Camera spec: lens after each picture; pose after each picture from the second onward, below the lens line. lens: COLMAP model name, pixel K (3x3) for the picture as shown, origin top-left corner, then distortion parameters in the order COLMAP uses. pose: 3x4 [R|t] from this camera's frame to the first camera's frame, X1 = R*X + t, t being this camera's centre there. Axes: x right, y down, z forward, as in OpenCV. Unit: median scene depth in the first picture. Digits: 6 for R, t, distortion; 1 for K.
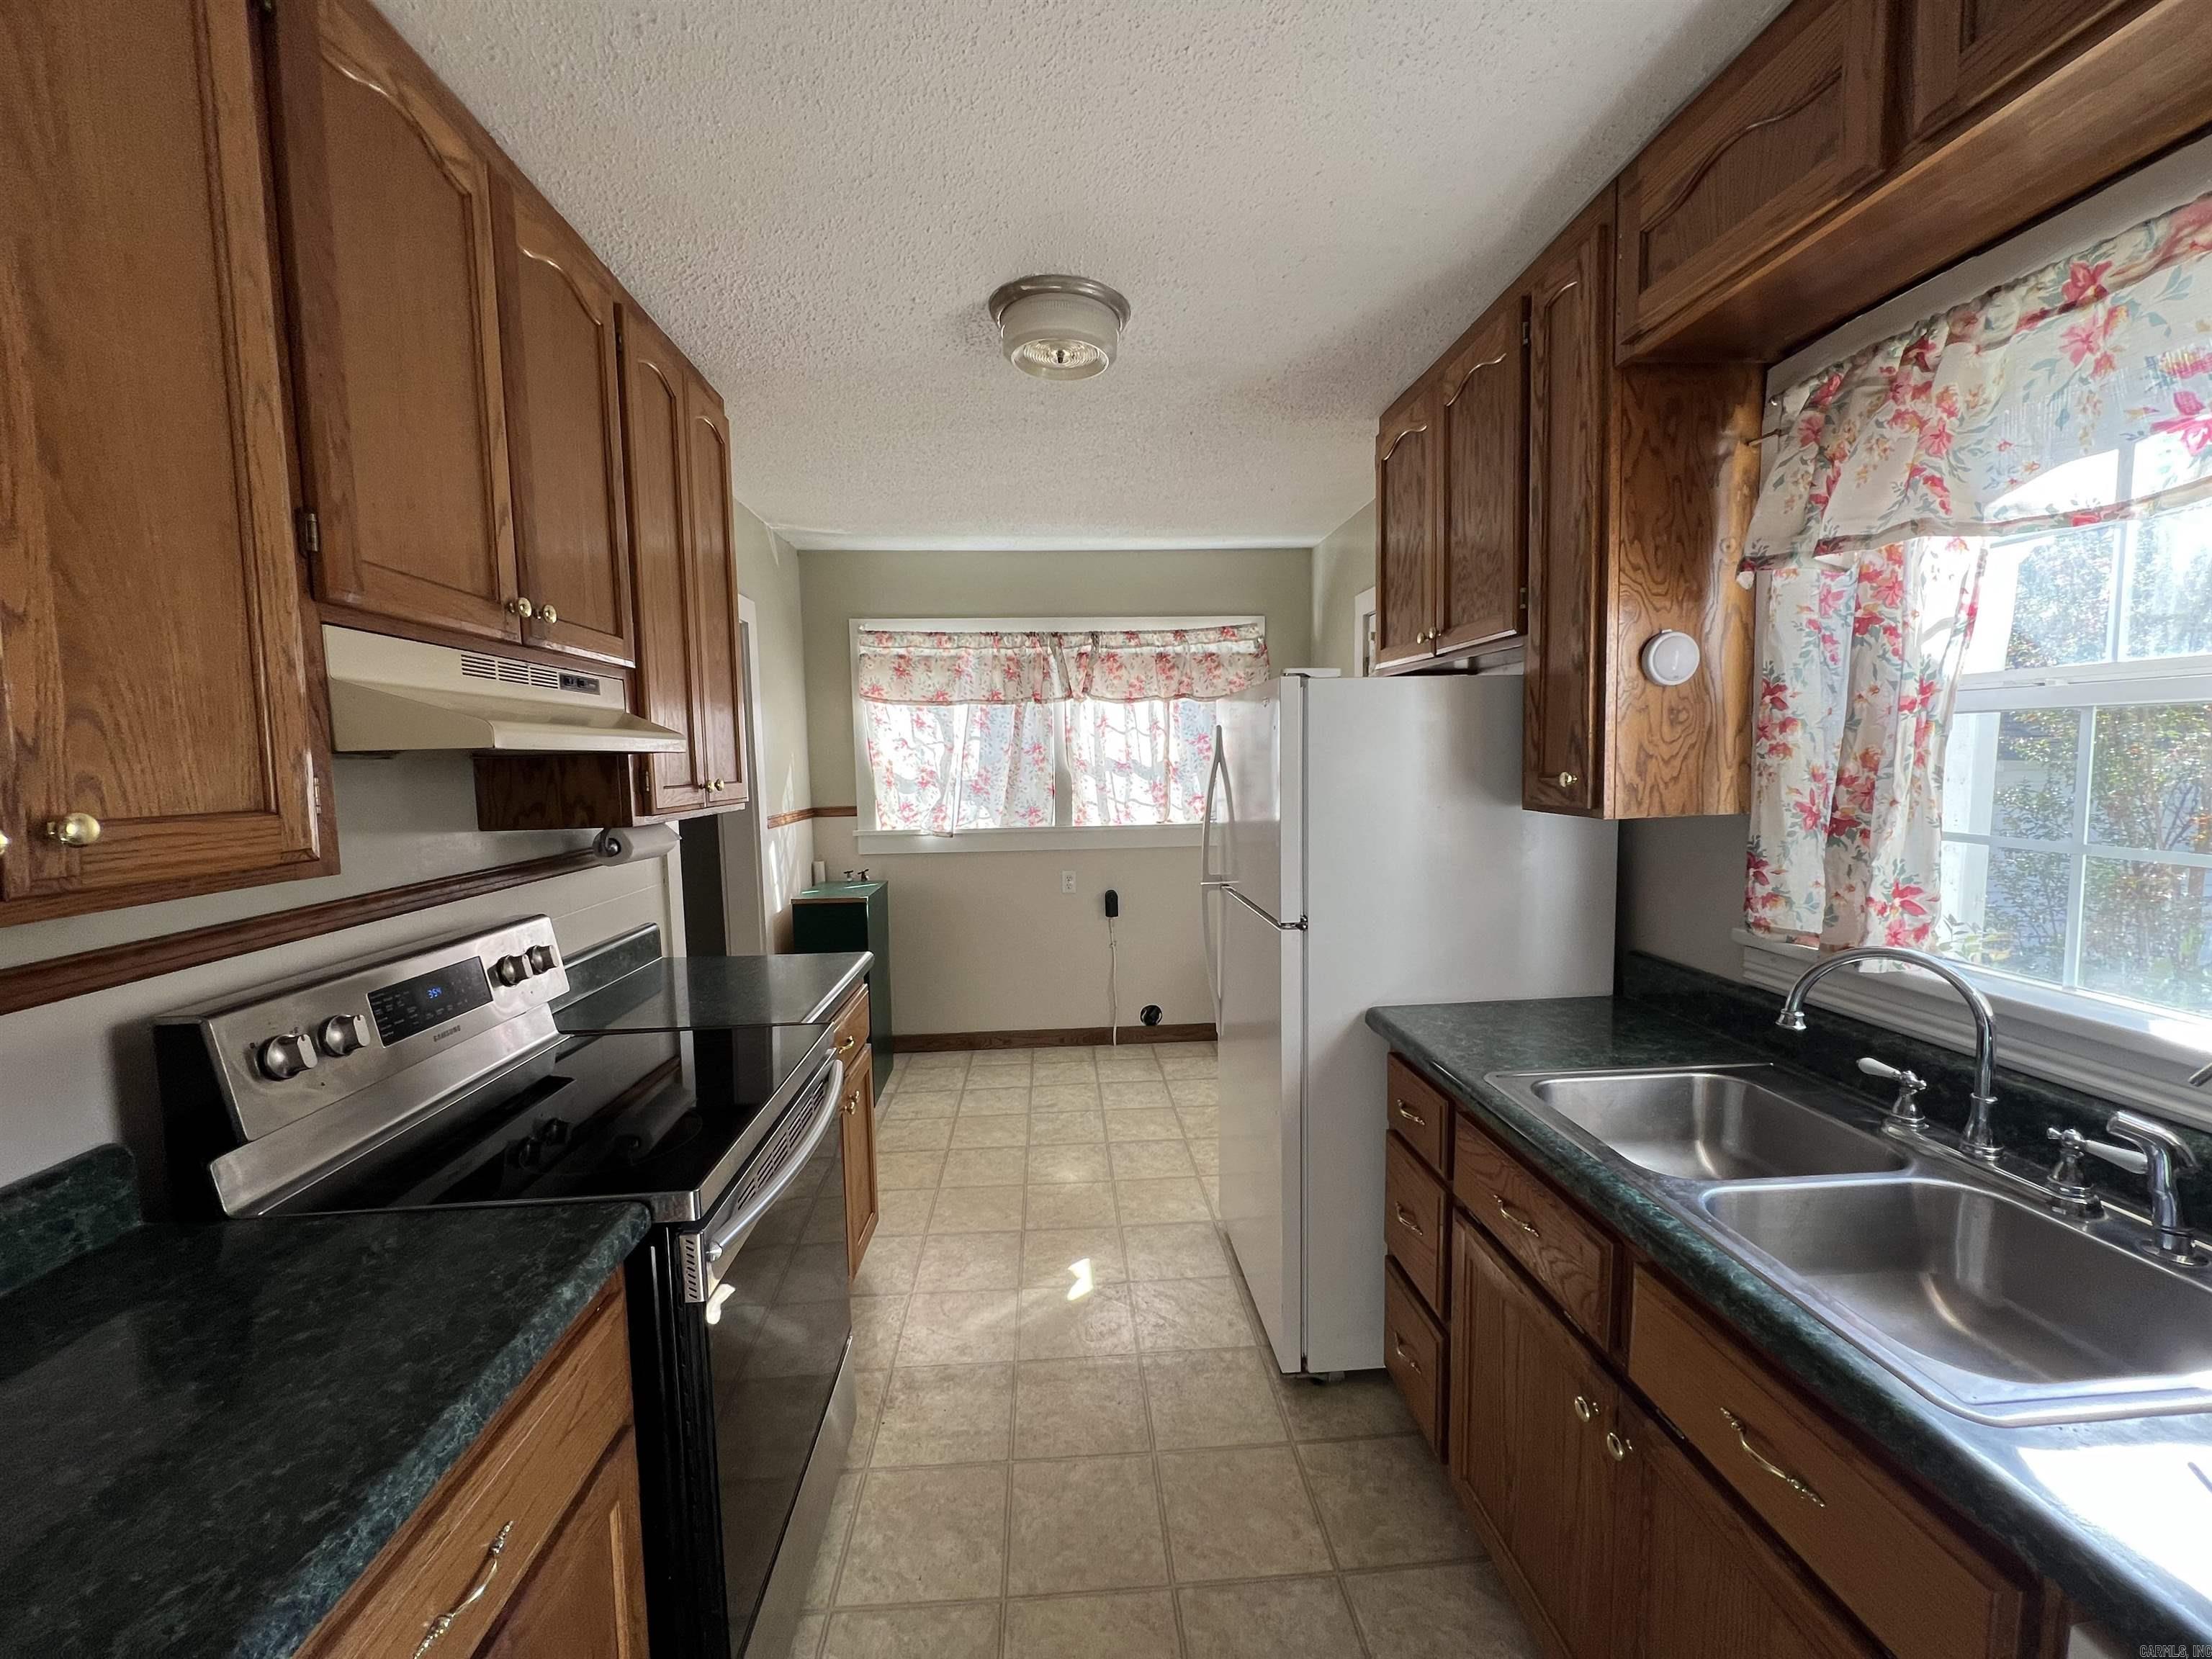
lens RADIAL K [[891.5, 0, 1106.0], [0, 891.5, 829.5], [0, 0, 1]] dist [0.000744, 0.000280]
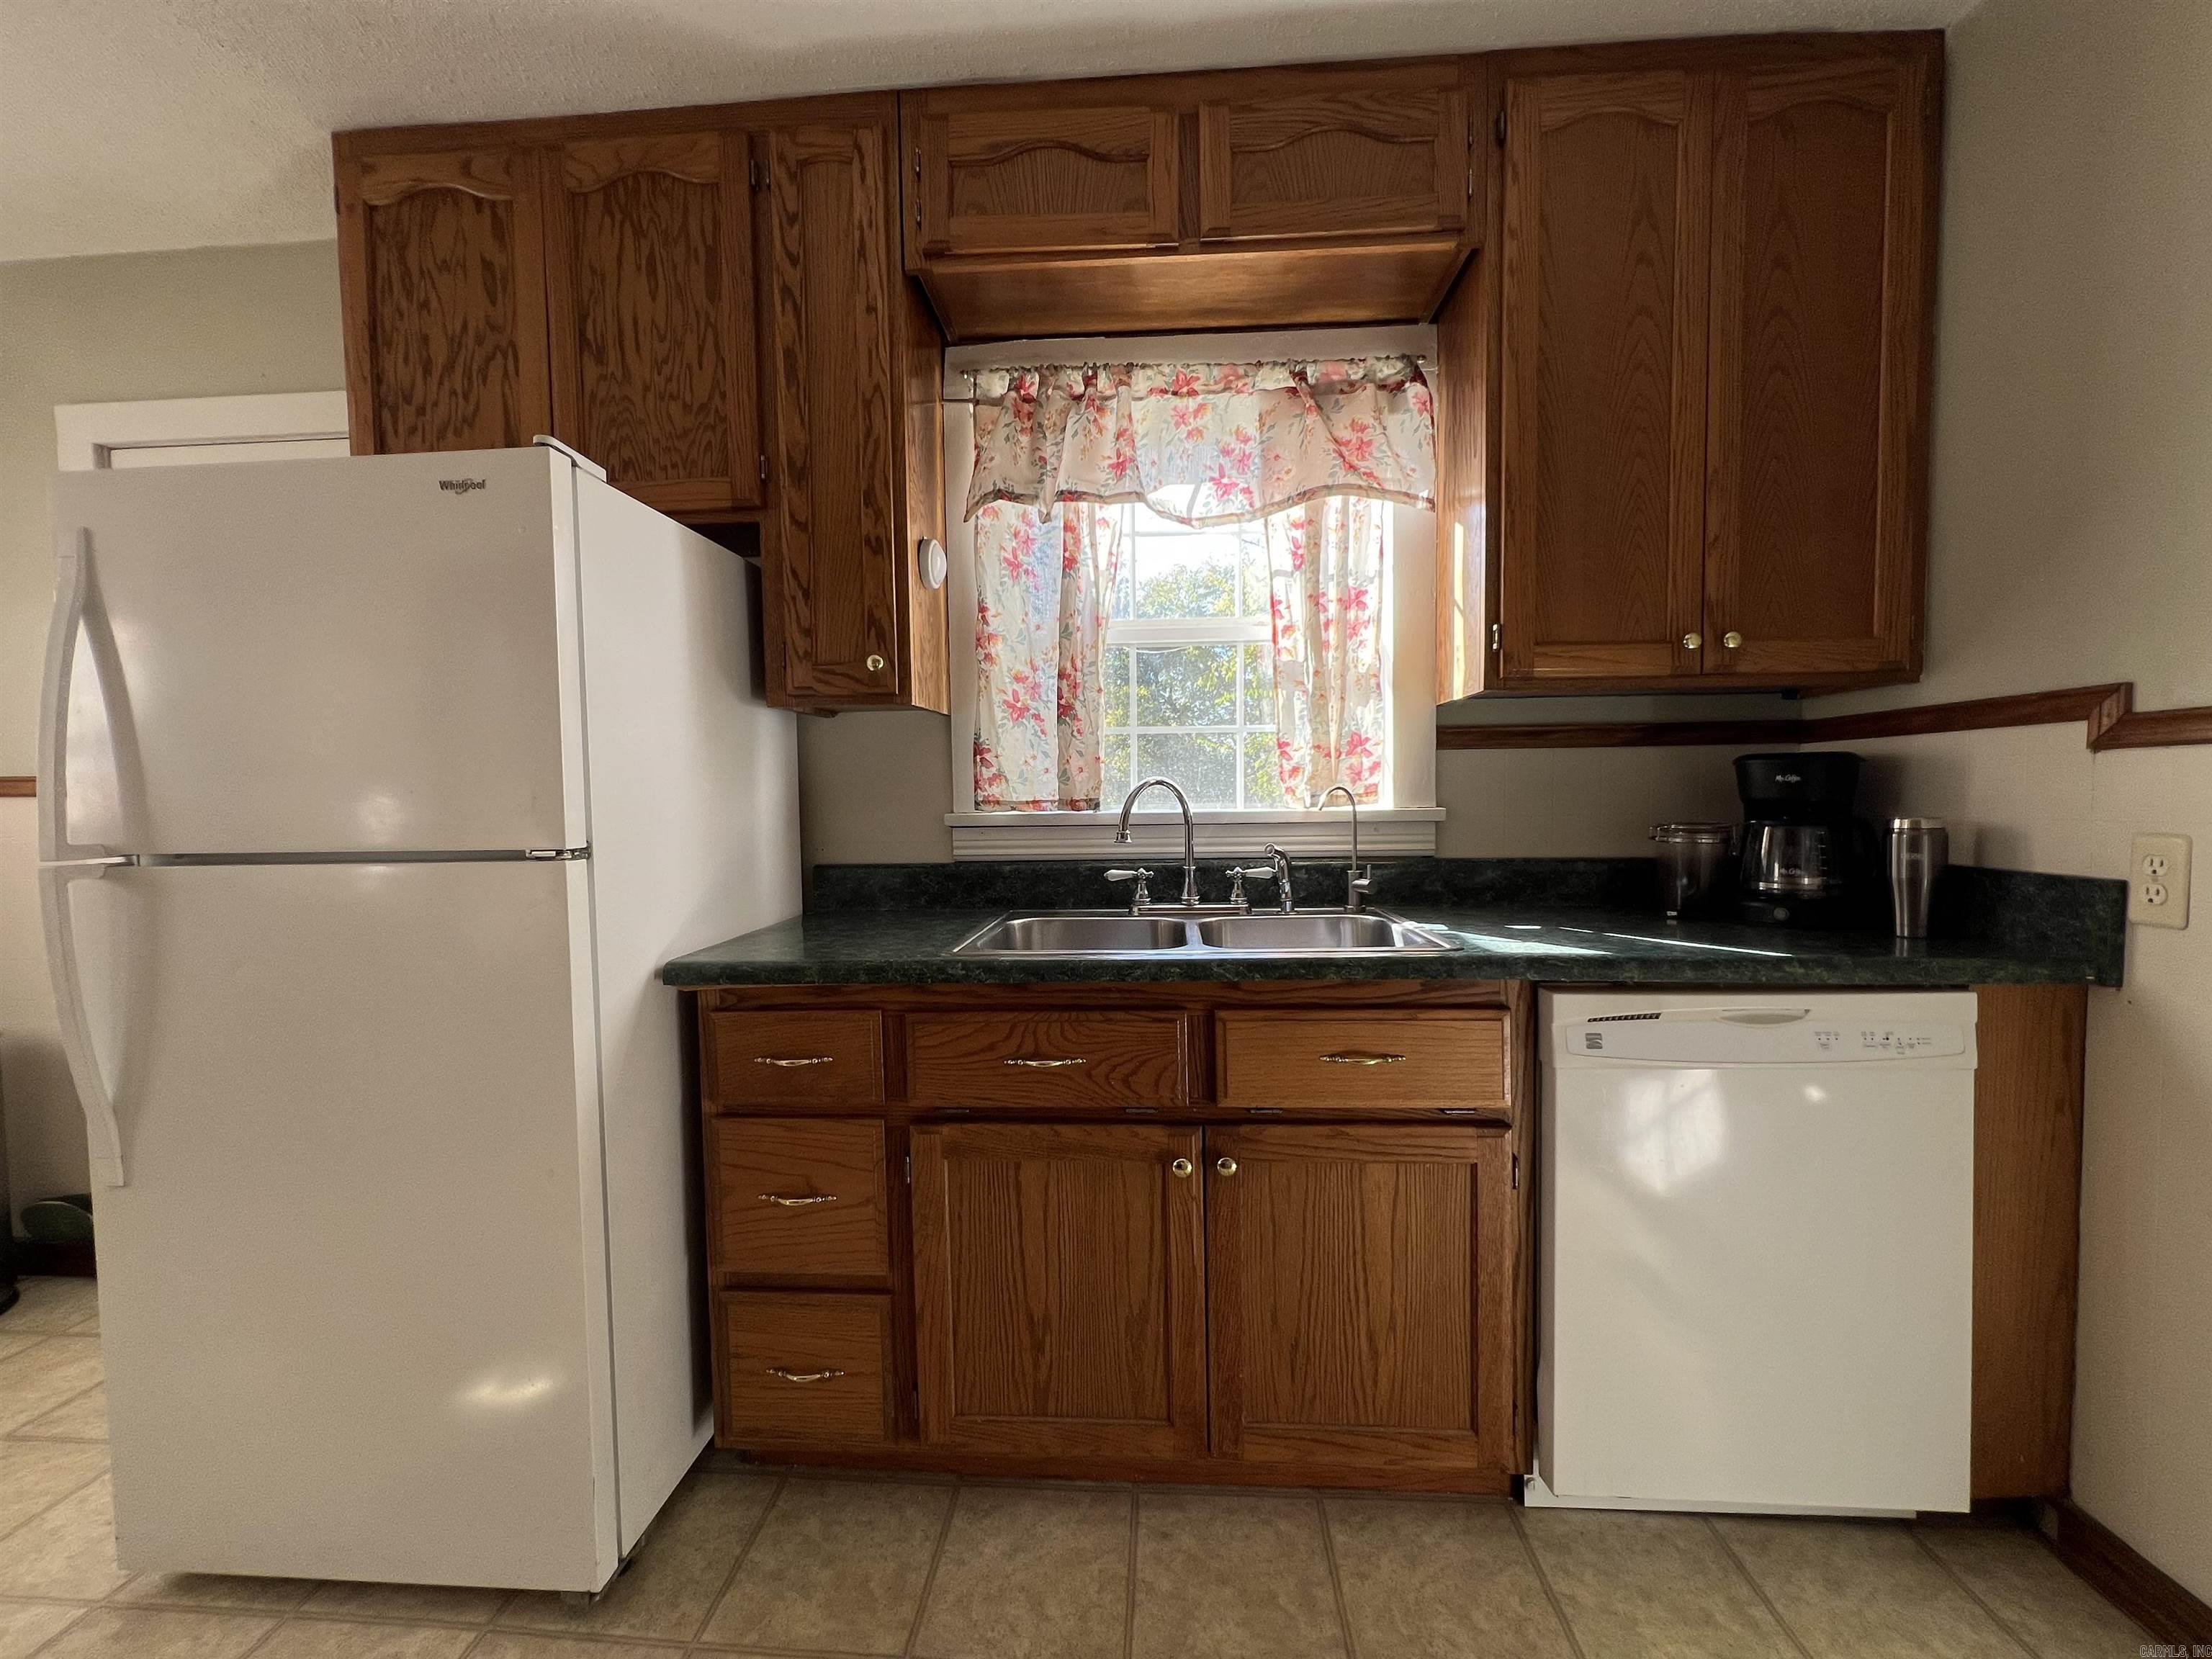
lens RADIAL K [[891.5, 0, 1106.0], [0, 891.5, 829.5], [0, 0, 1]] dist [0.000744, 0.000280]
pose [[0.138150, -0.025153, 0.990092, -0.458655], [0.093332, 0.995559, 0.012269, 0.148875], [-0.986004, 0.090712, 0.139884, 0.691545]]
